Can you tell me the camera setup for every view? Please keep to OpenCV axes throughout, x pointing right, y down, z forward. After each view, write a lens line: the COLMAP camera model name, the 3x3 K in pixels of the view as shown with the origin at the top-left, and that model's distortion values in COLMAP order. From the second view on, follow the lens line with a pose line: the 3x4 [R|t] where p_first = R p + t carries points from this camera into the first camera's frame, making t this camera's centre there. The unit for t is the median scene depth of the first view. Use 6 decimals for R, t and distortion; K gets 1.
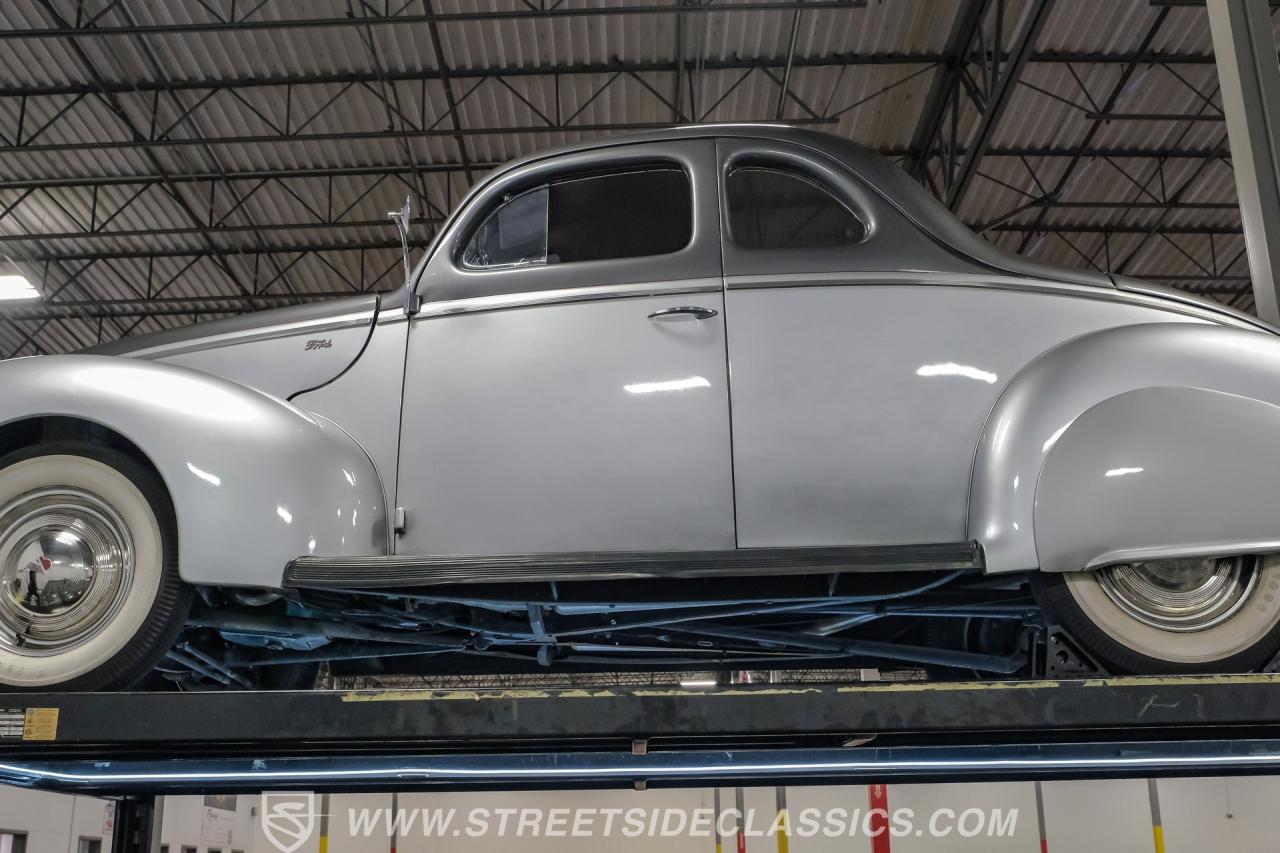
lens RADIAL K [[1296.2, 0, 605.1], [0, 1296.2, 483.3], [0, 0, 1]] dist [-0.036316, 0.031778]
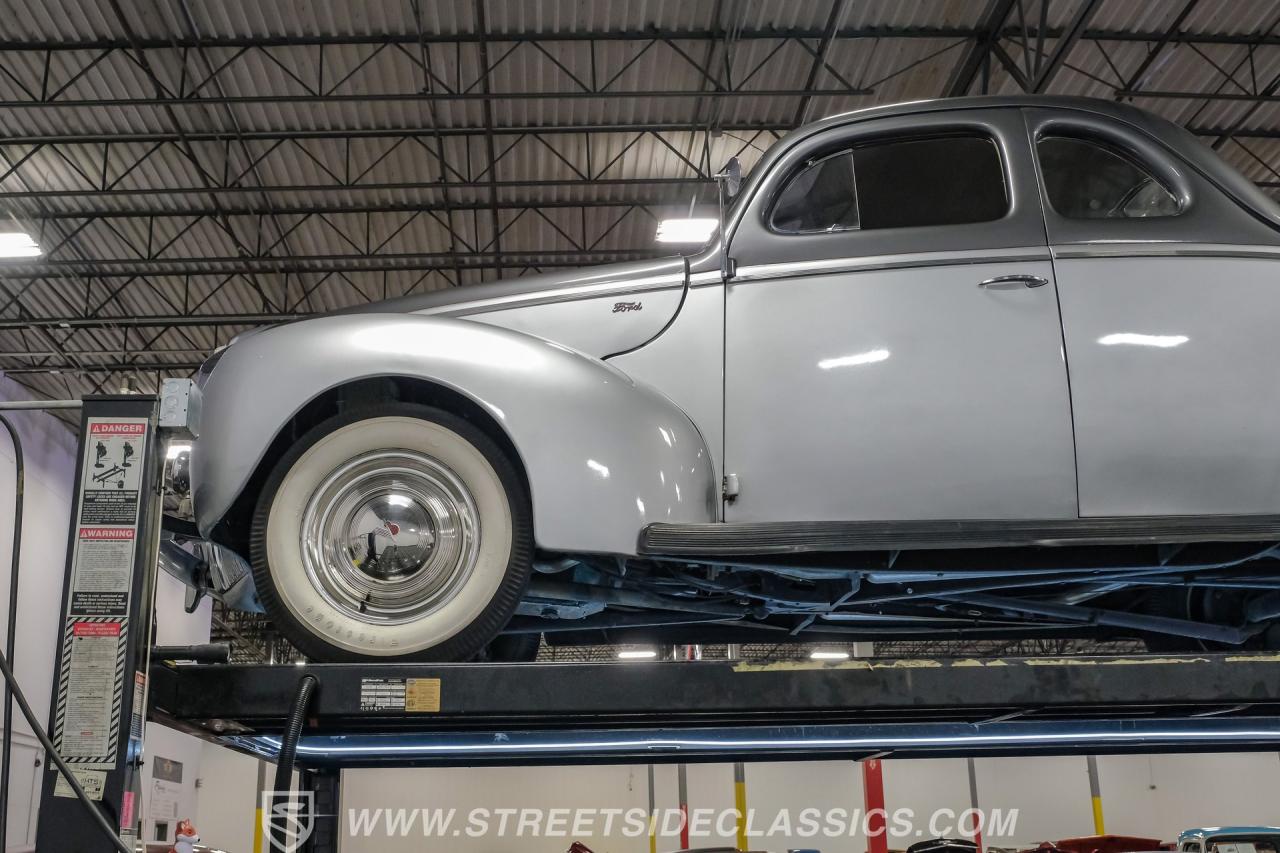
lens RADIAL K [[1304.5, 0, 569.2], [0, 1304.5, 429.2], [0, 0, 1]] dist [-0.039750, 0.038263]
pose [[0.999196, 0.009930, 0.038849, -0.091336], [-0.009254, 0.999803, -0.017542, 0.001009], [-0.039016, 0.017169, 0.999091, 0.004390]]
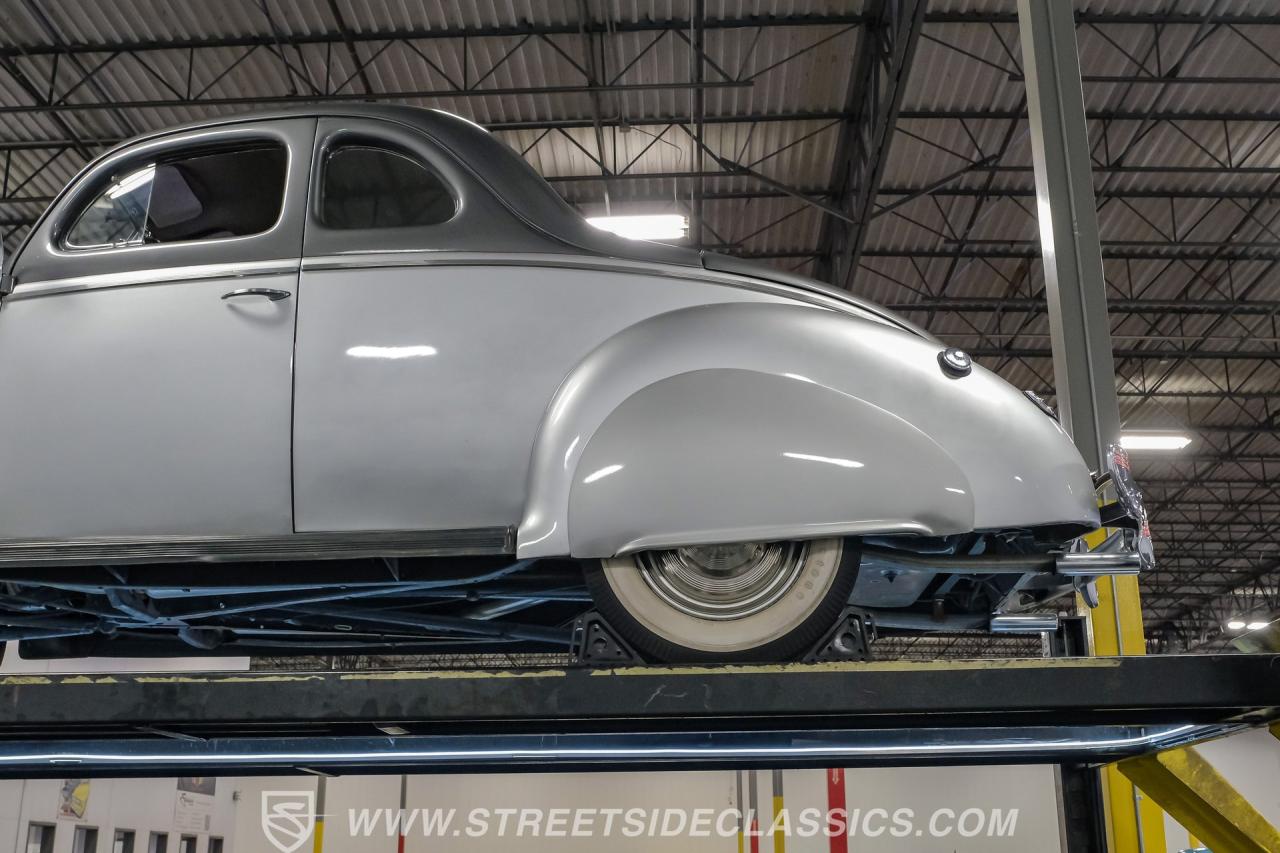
lens RADIAL K [[1346.5, 0, 640.0], [0, 1346.5, 426.5], [0, 0, 1]] dist [-0.022965, 0.021064]
pose [[0.999966, 0.000768, -0.008234, 0.103299], [-0.000929, 0.999806, -0.019684, -0.002946], [0.008217, 0.019691, 0.999772, -0.006787]]
